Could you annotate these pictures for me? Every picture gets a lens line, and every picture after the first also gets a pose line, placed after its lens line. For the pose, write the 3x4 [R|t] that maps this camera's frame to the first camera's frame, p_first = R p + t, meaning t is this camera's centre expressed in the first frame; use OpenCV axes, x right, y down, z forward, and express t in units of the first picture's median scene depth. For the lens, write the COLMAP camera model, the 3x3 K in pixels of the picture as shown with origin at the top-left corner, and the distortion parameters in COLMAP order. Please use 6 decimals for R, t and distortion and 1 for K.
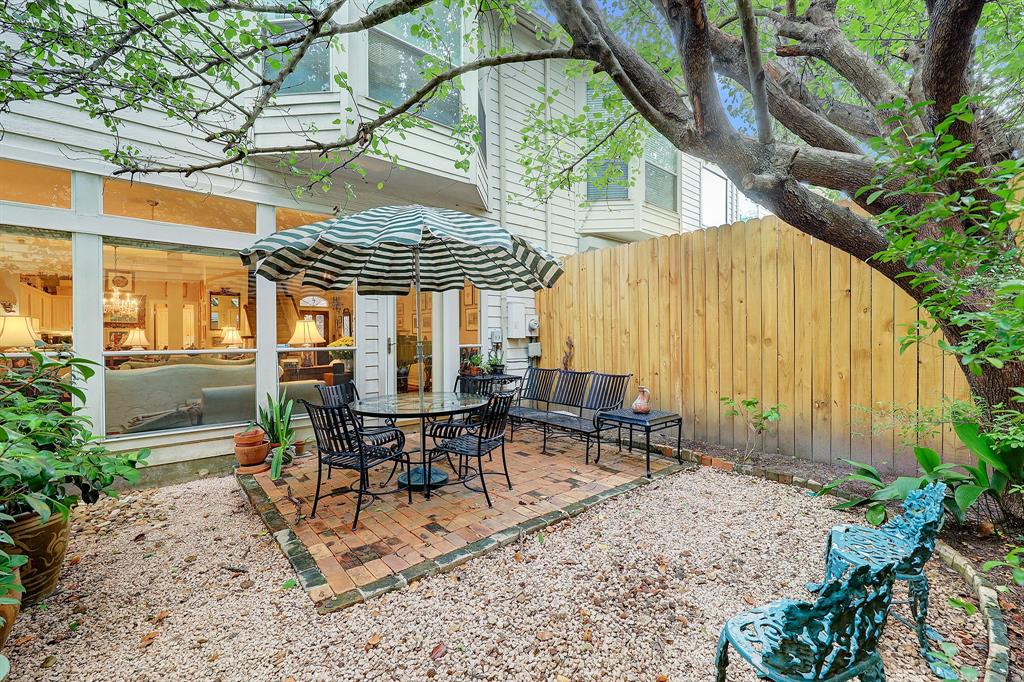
lens RADIAL K [[417.5, 0, 511.7], [0, 417.5, 336.7], [0, 0, 1]] dist [-0.001202, -0.000033]
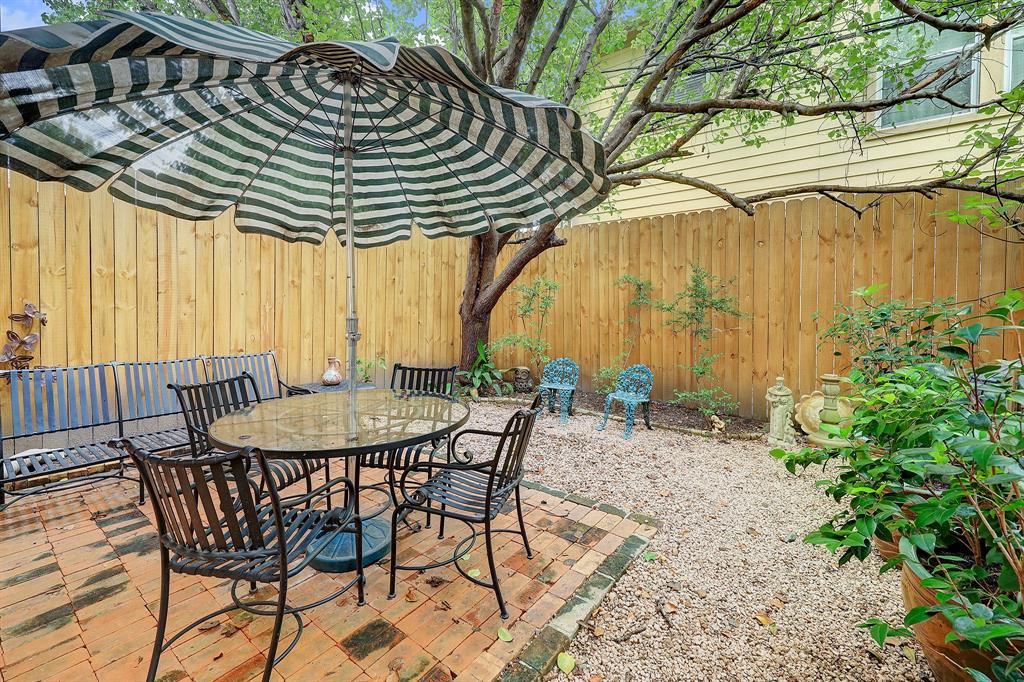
lens RADIAL K [[417.5, 0, 518.9], [0, 417.5, 315.5], [0, 0, 1]] dist [-0.001202, -0.000033]
pose [[-0.226490, -0.010695, 0.973955, -0.868749], [-0.004926, 0.999940, 0.009835, 0.008982], [-0.974001, -0.002571, -0.226529, 0.932730]]
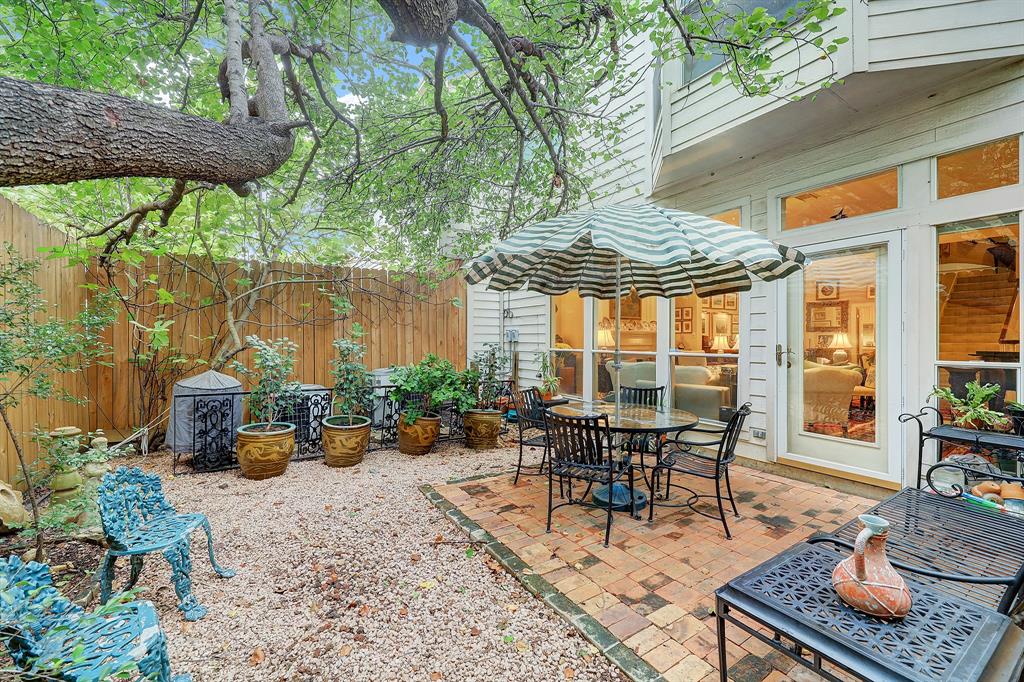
lens RADIAL K [[417.5, 0, 511.2], [0, 417.5, 340.5], [0, 0, 1]] dist [-0.001202, -0.000033]
pose [[-0.128851, 0.007915, -0.991632, 0.741779], [-0.005792, 0.999945, 0.008734, -0.011145], [0.991647, 0.006869, -0.128798, 0.899541]]
